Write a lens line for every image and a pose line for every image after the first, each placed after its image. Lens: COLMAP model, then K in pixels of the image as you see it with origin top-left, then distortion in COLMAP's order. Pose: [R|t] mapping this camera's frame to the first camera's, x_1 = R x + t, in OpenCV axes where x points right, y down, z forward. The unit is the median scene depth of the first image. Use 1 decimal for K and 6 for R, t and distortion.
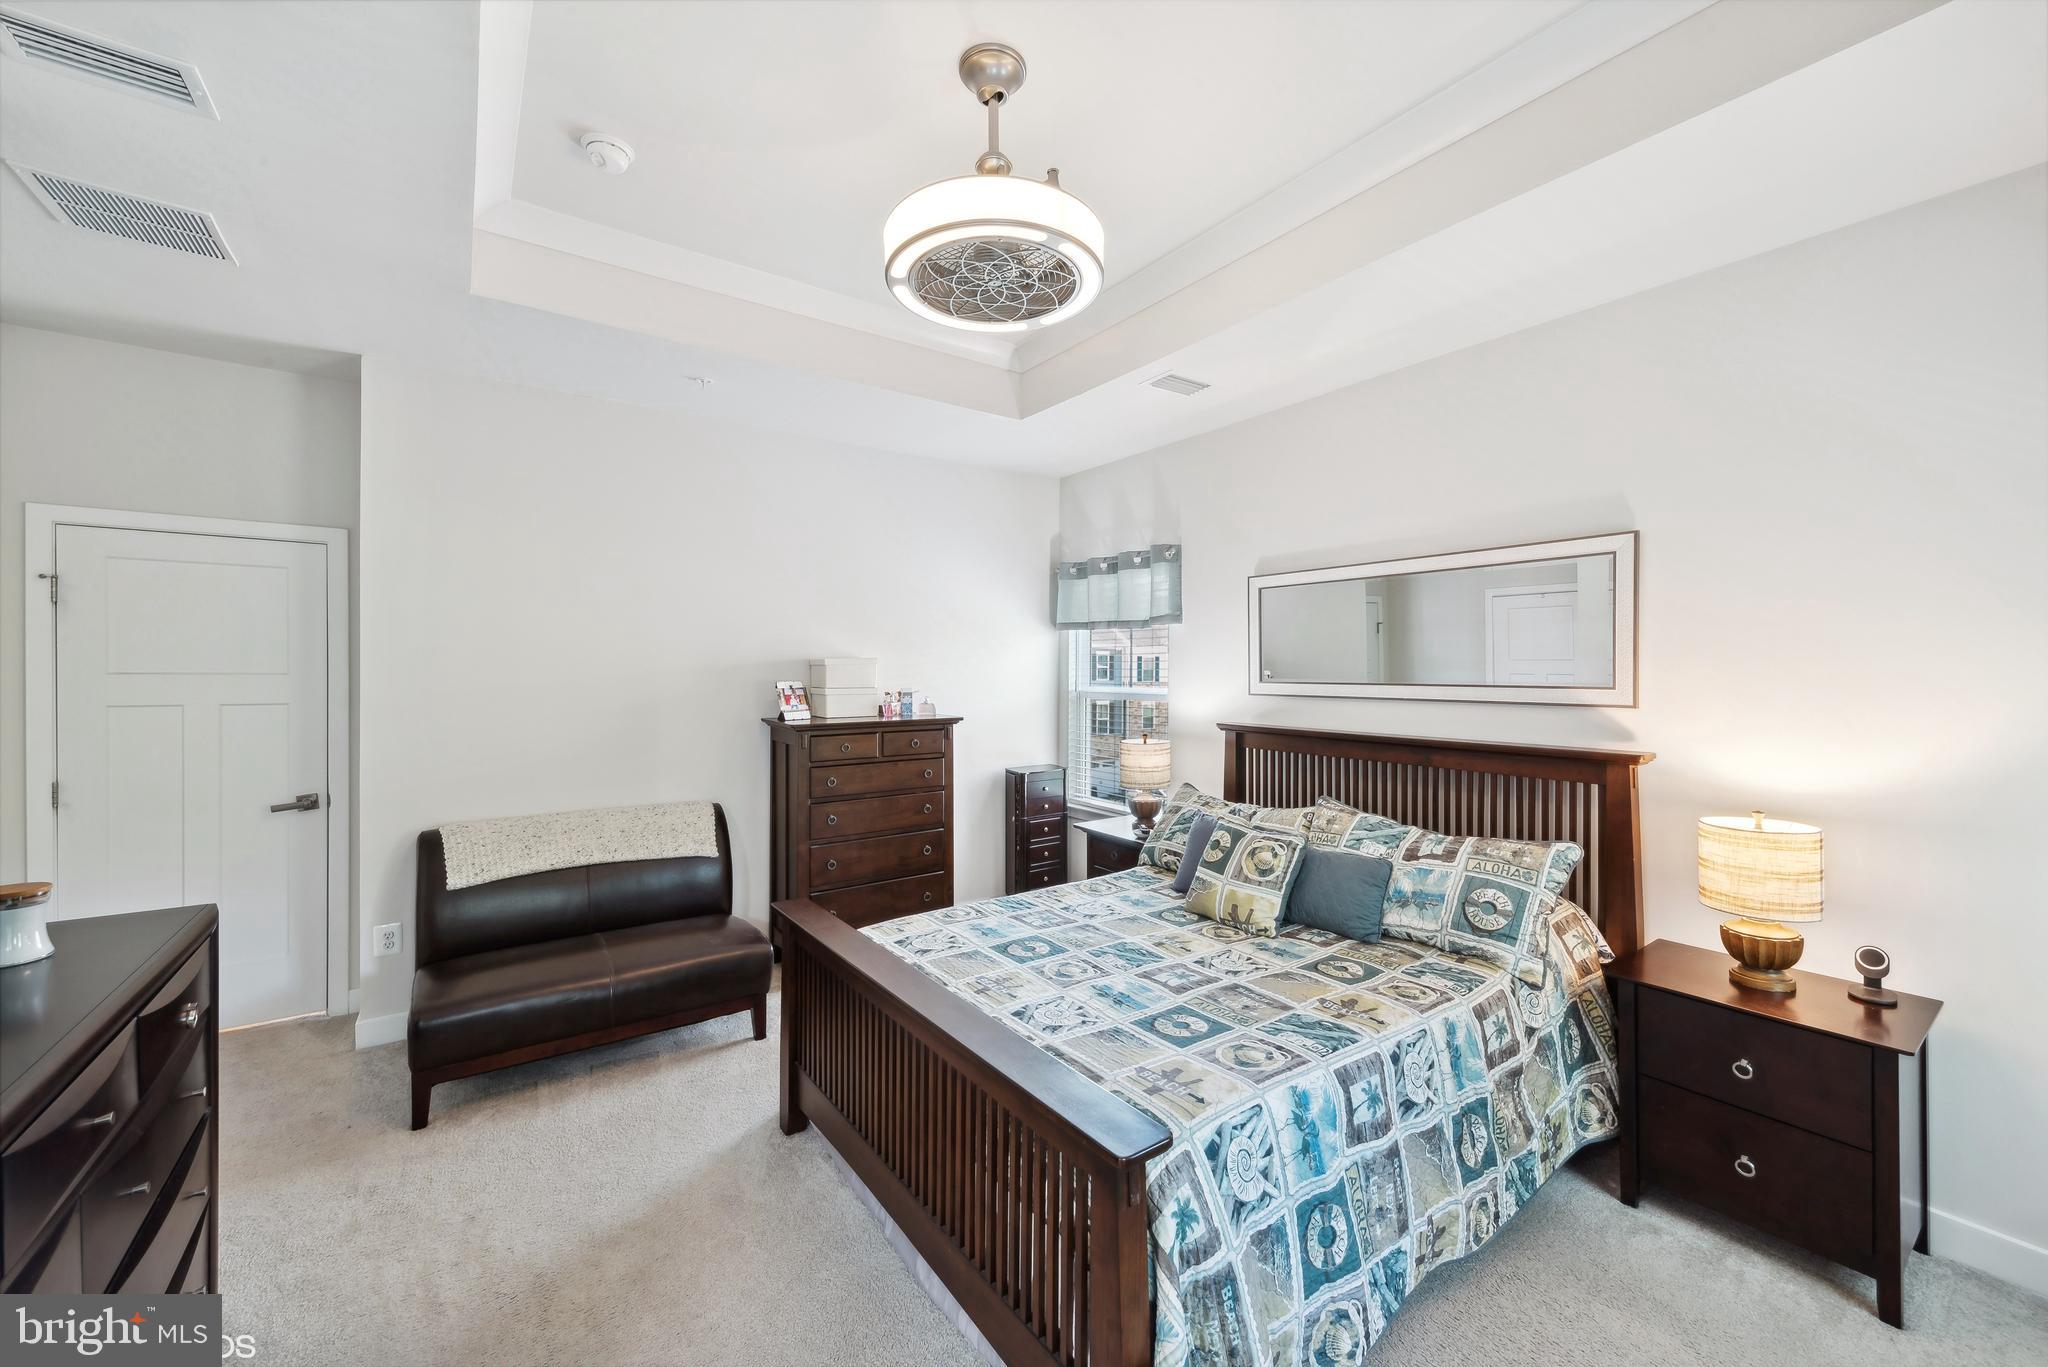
lens RADIAL K [[804.8, 0, 1006.0], [0, 804.8, 660.1], [0, 0, 1]] dist [0.018535, -0.003145]
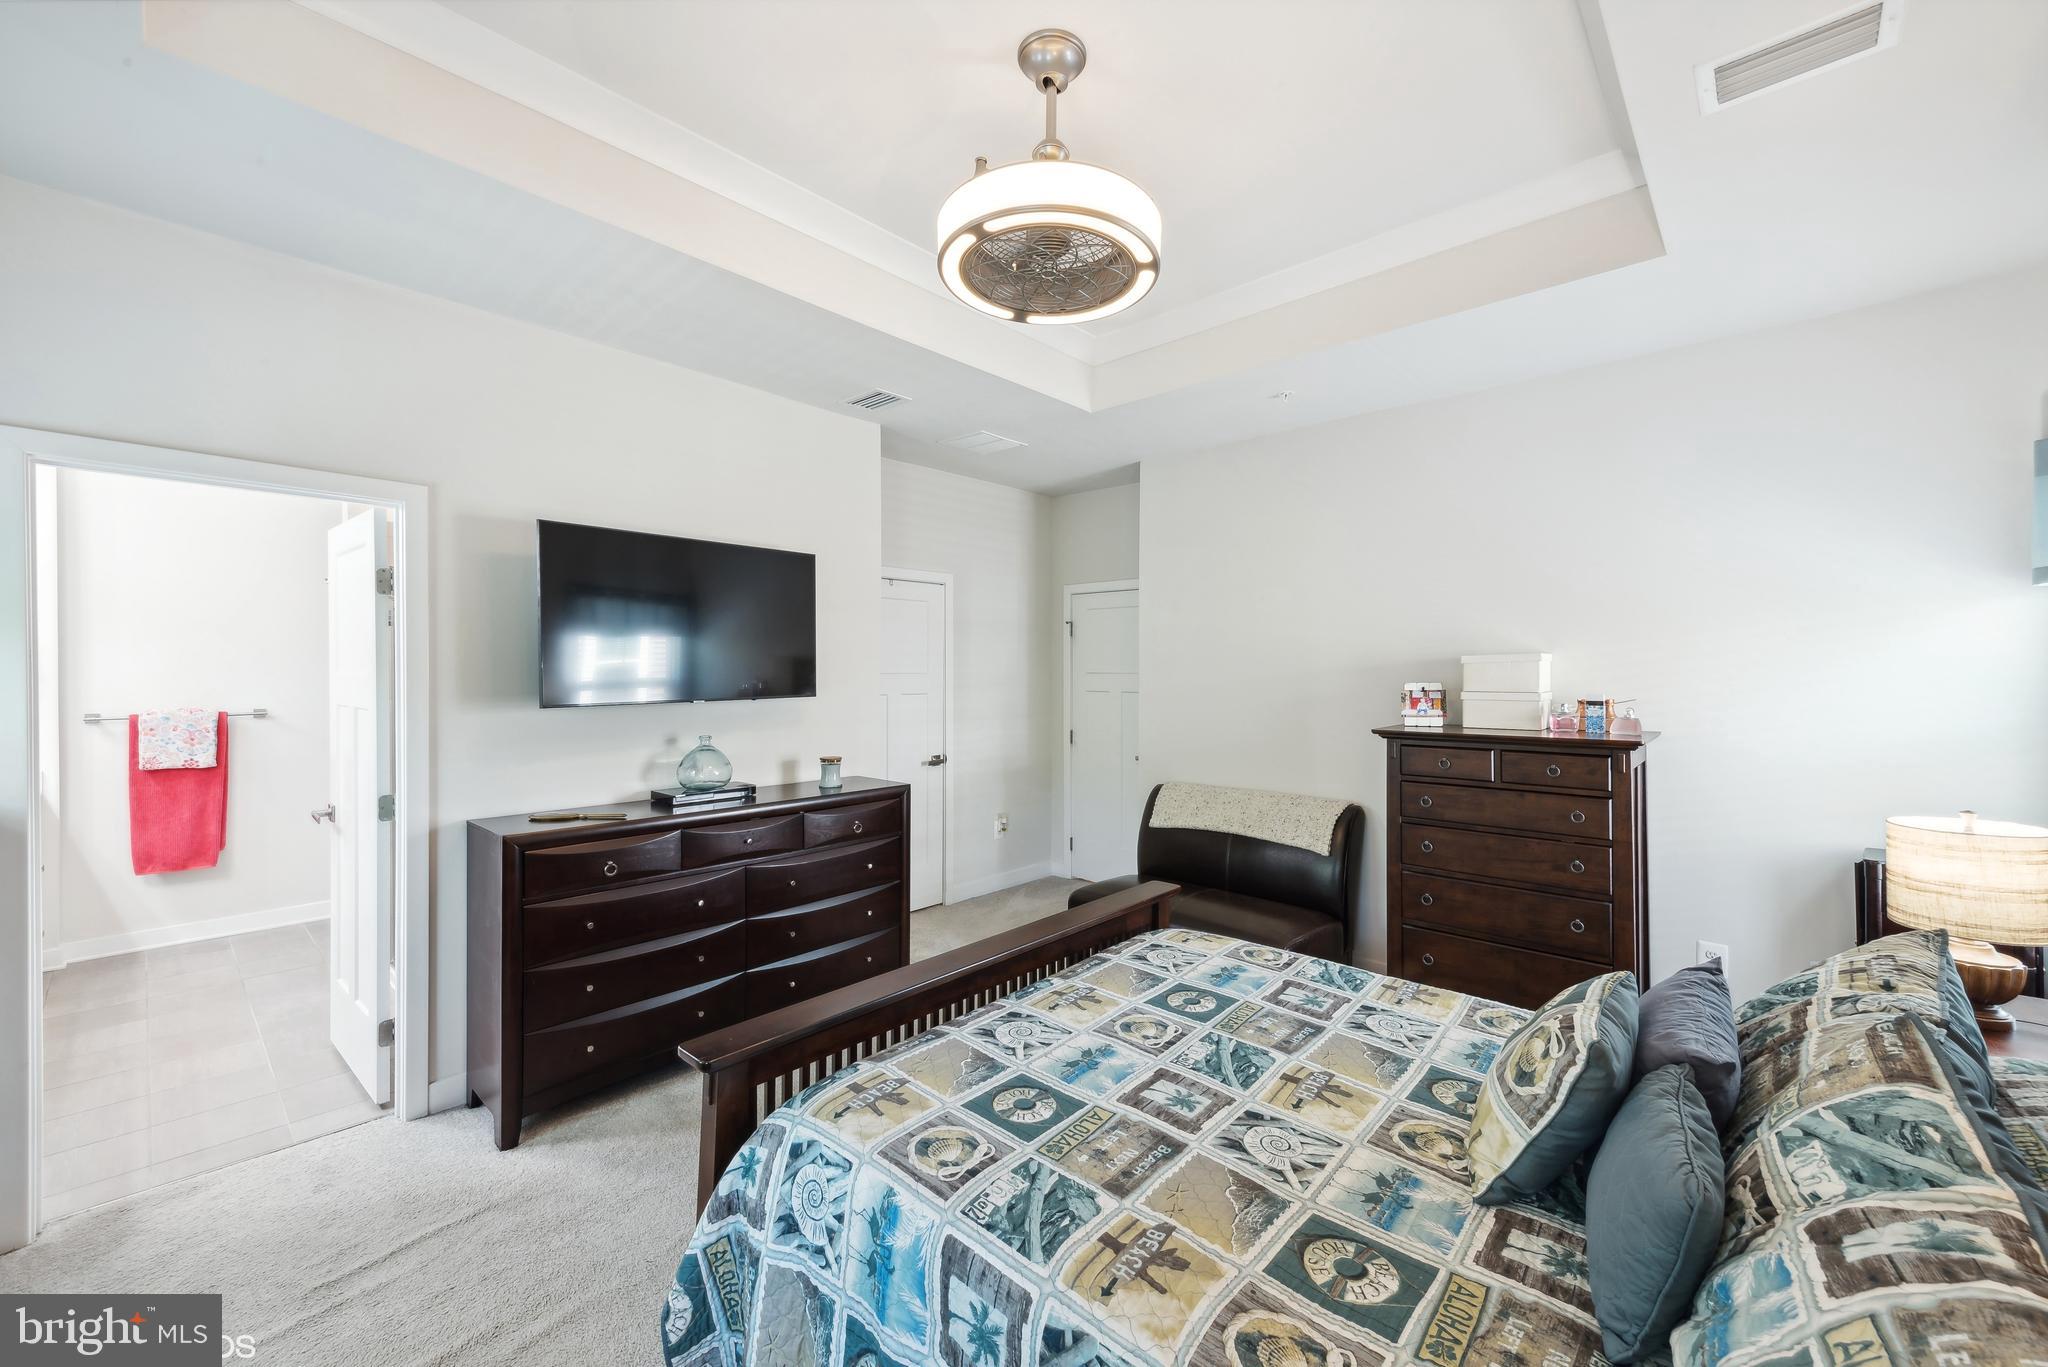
lens RADIAL K [[804.8, 0, 1076.4], [0, 804.8, 667.6], [0, 0, 1]] dist [0.018535, -0.003145]
pose [[0.241430, -0.006639, -0.970396, 0.792924], [0.010886, 0.999932, -0.004133, 0.014919], [0.970357, -0.009566, 0.241485, 0.669977]]
